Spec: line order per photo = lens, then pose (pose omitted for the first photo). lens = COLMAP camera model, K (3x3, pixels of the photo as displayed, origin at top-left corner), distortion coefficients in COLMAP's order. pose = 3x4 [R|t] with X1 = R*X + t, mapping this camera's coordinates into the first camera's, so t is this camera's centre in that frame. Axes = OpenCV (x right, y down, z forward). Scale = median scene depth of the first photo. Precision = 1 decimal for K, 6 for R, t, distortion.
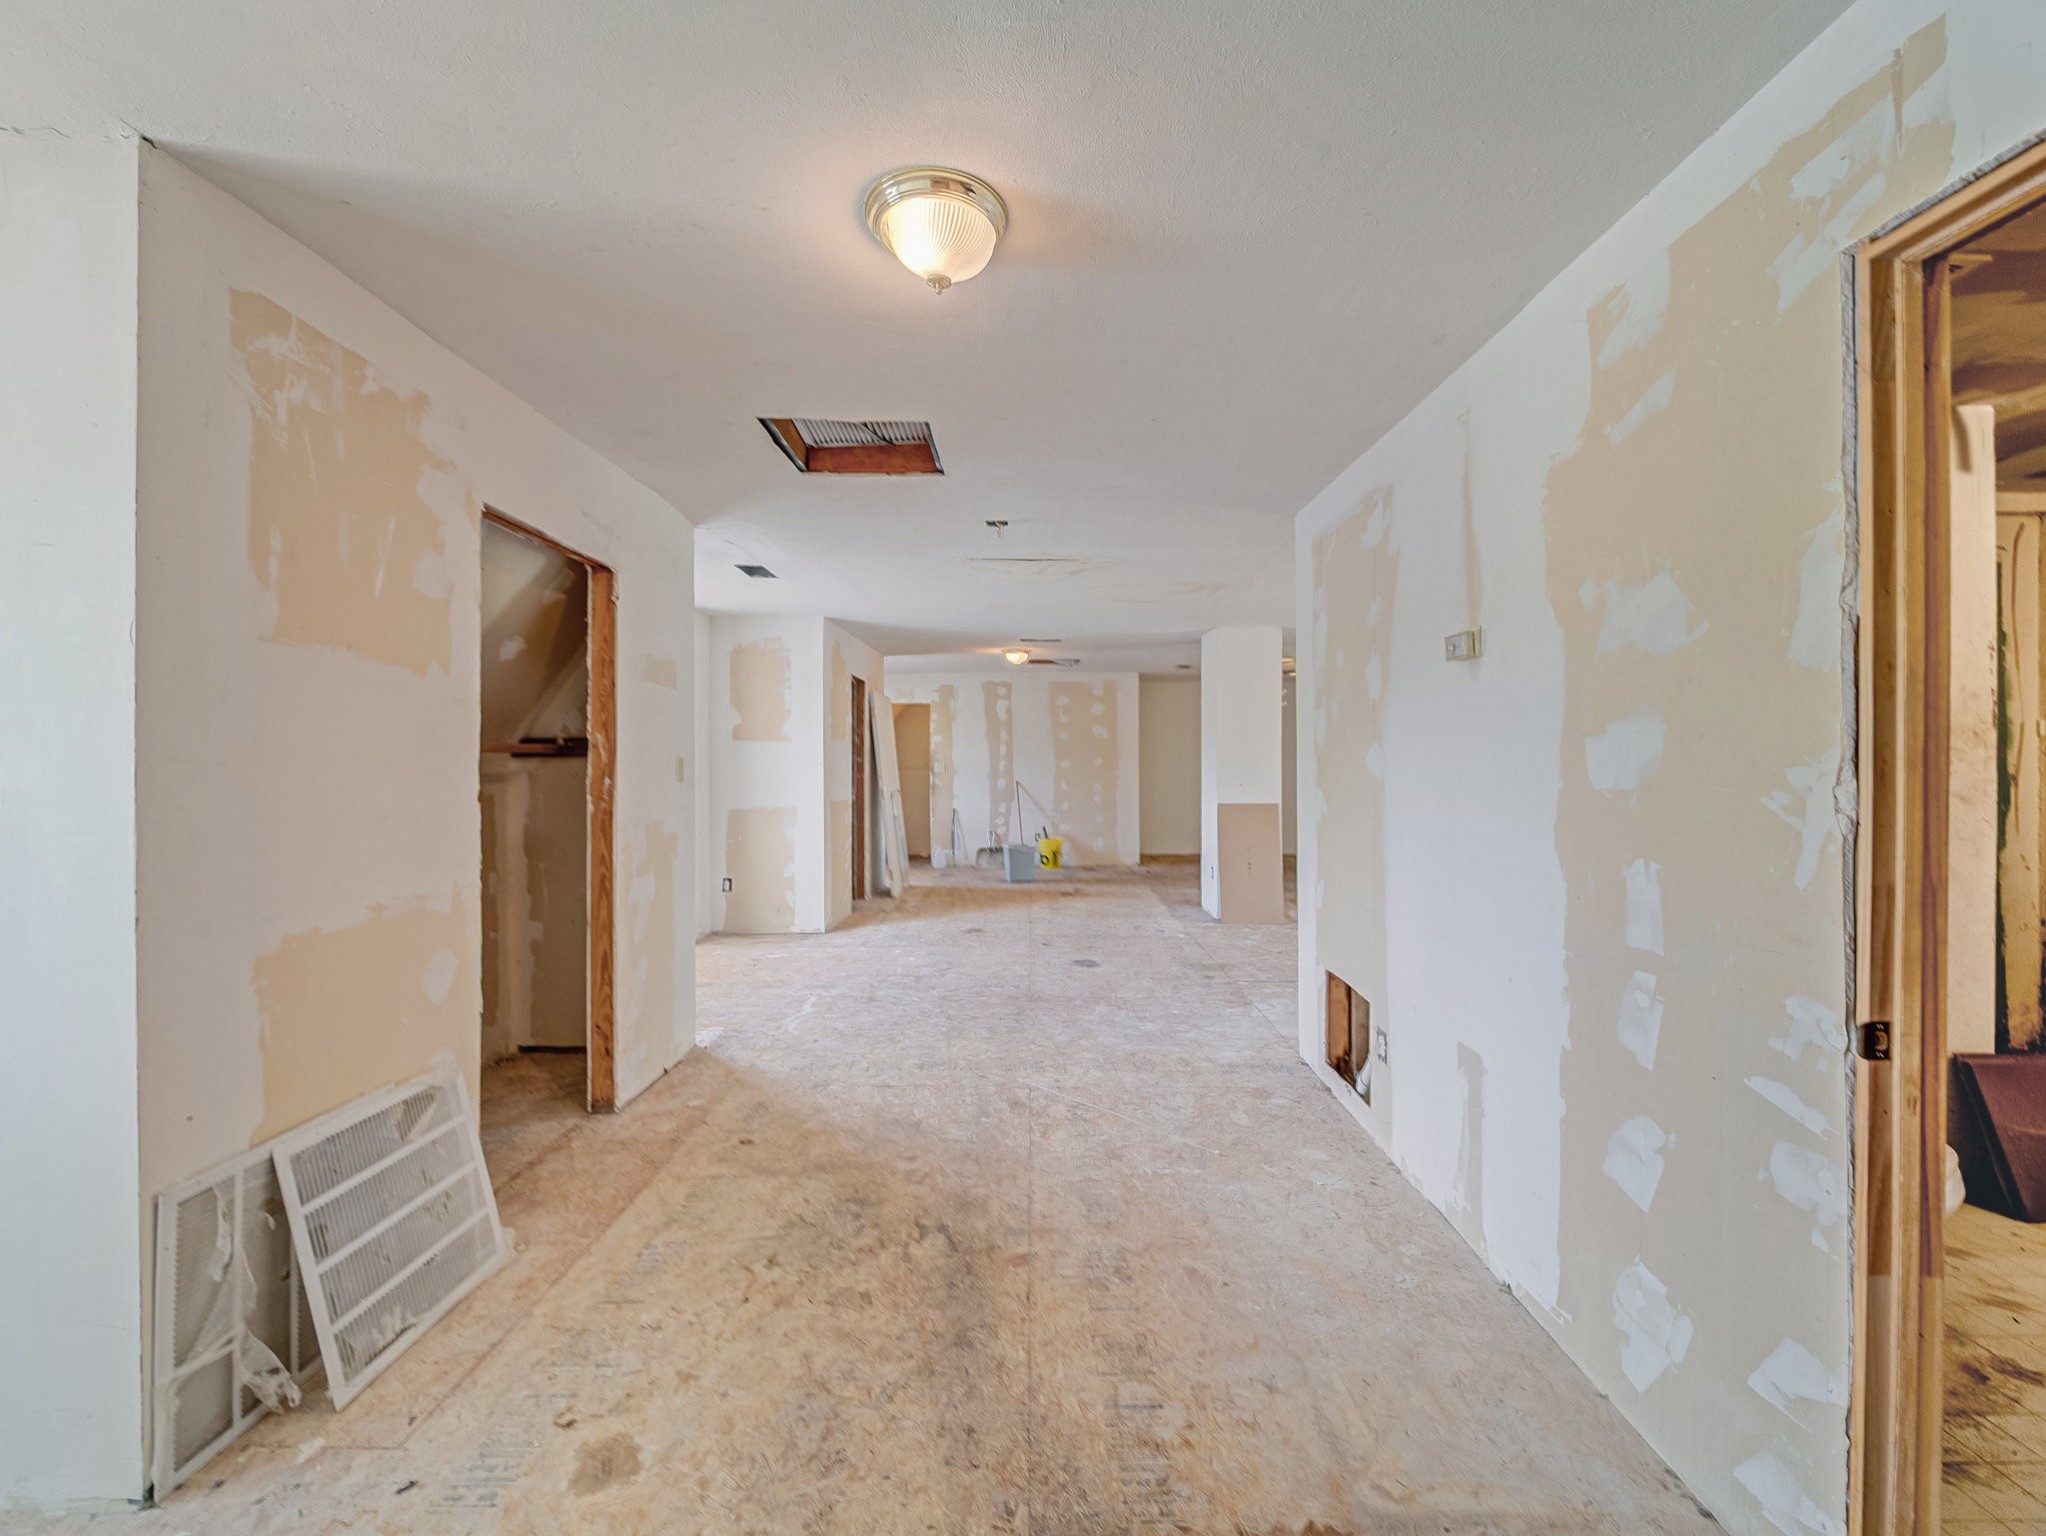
lens RADIAL K [[804.9, 0, 1023.3], [0, 804.9, 761.1], [0, 0, 1]] dist [-0.001509, -0.000366]
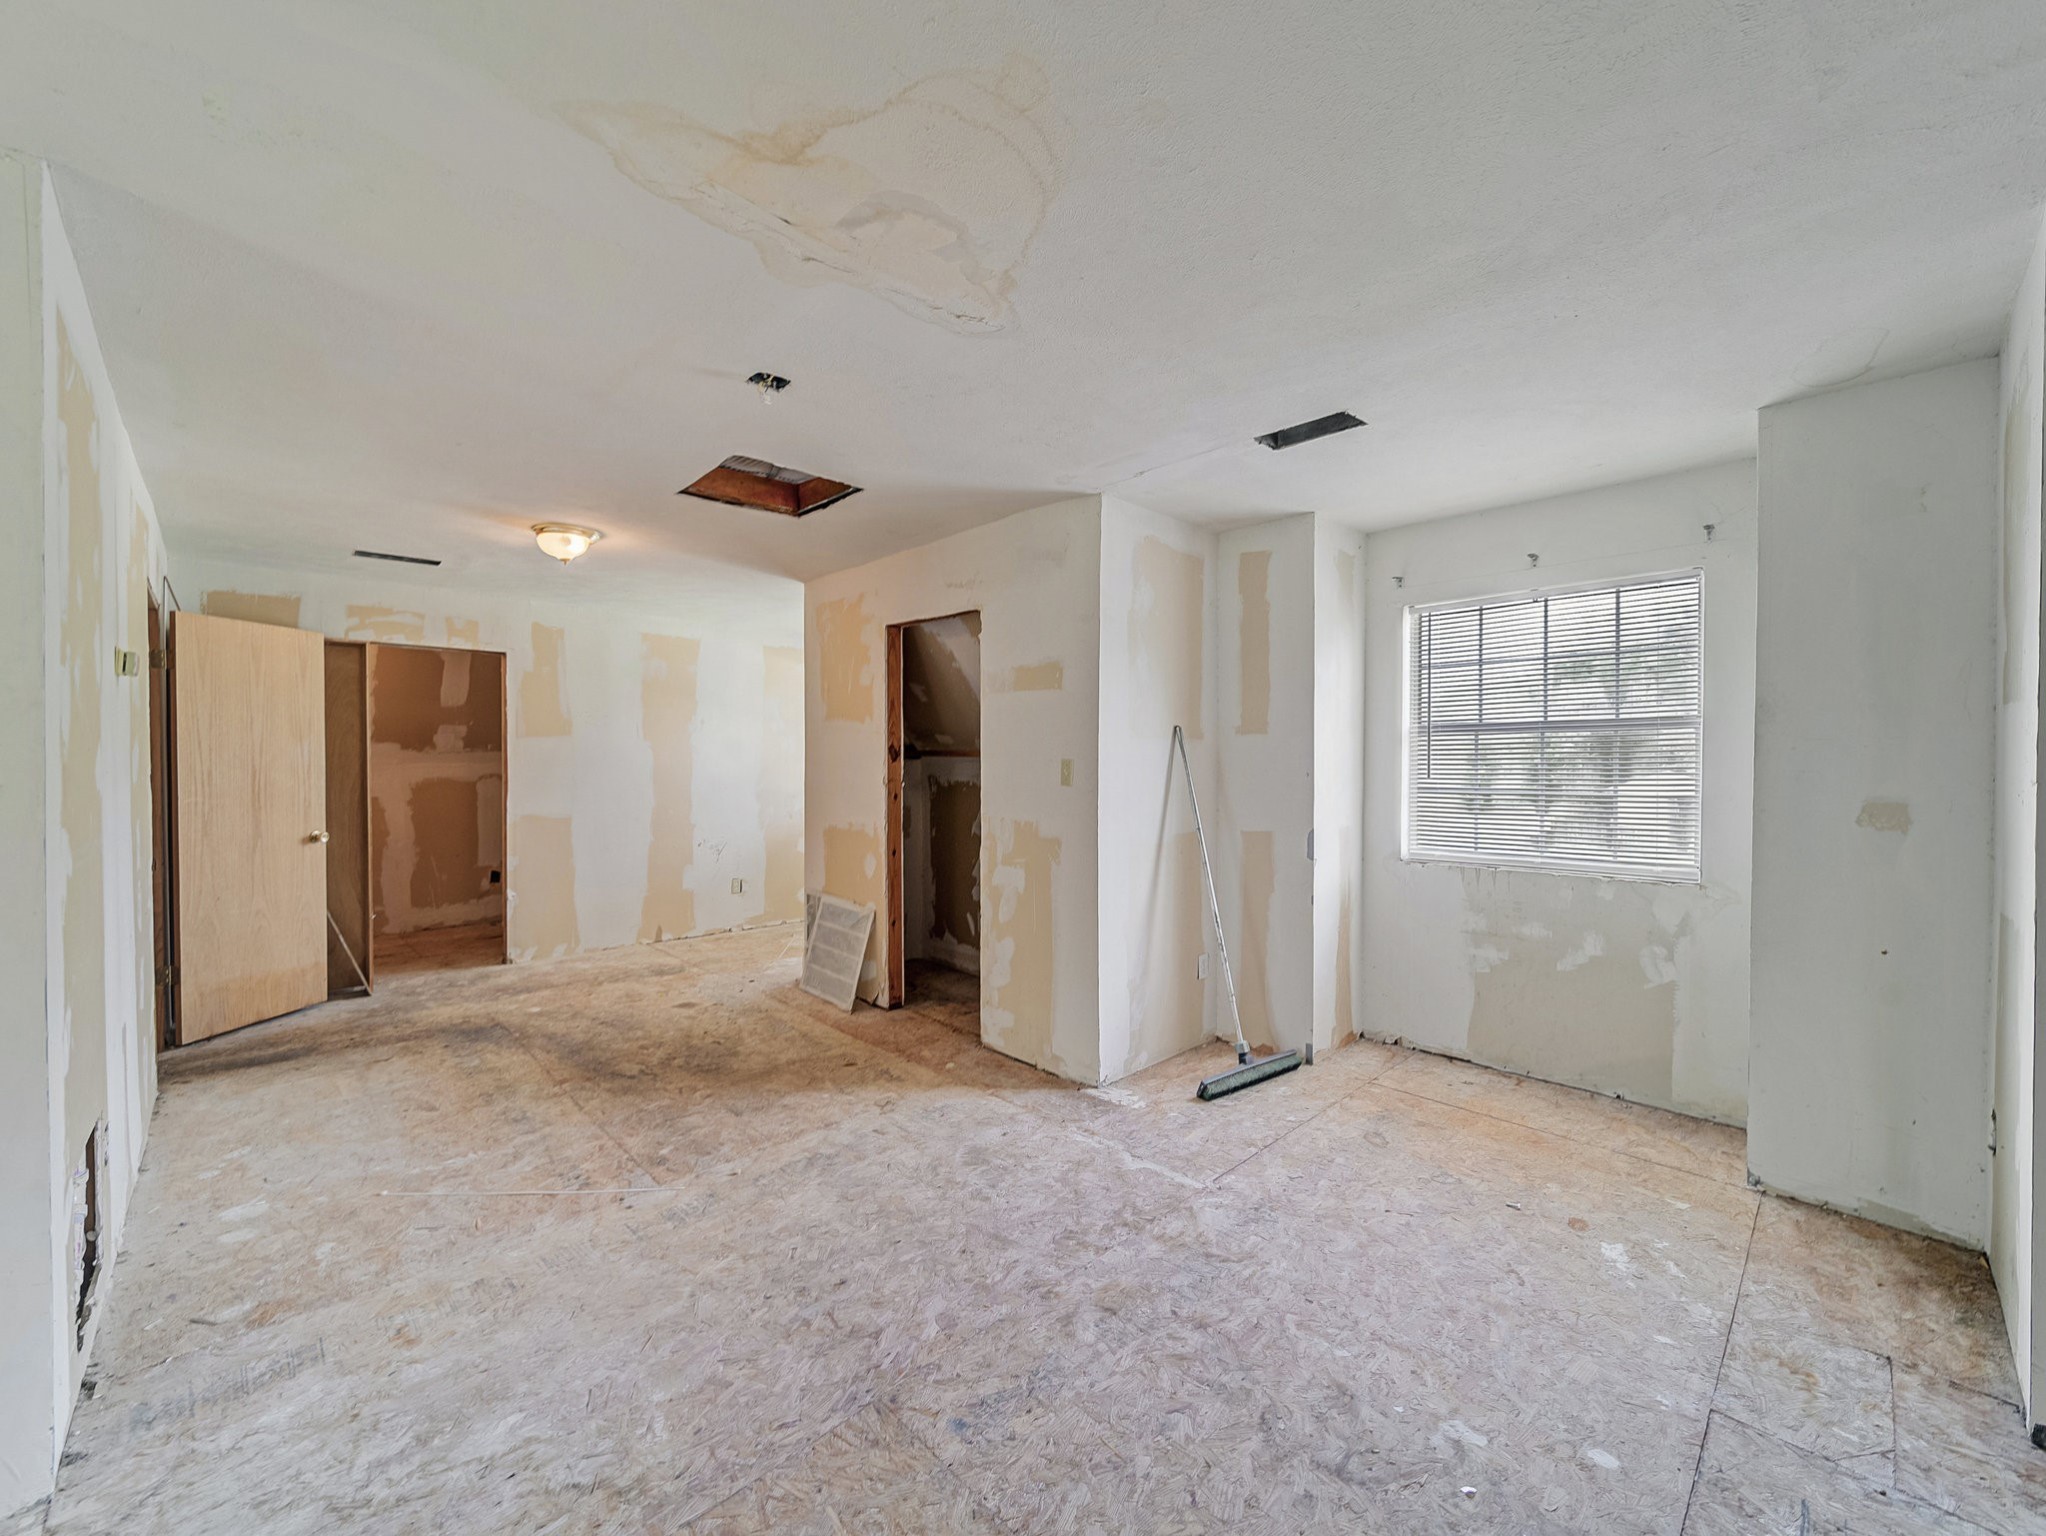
lens RADIAL K [[804.9, 0, 1019.4], [0, 804.9, 768.1], [0, 0, 1]] dist [-0.001509, -0.000366]
pose [[-0.710020, 0.010575, -0.704102, 0.409020], [0.001035, 0.999902, 0.013974, -0.012840], [0.704181, 0.009193, -0.709961, 2.406518]]
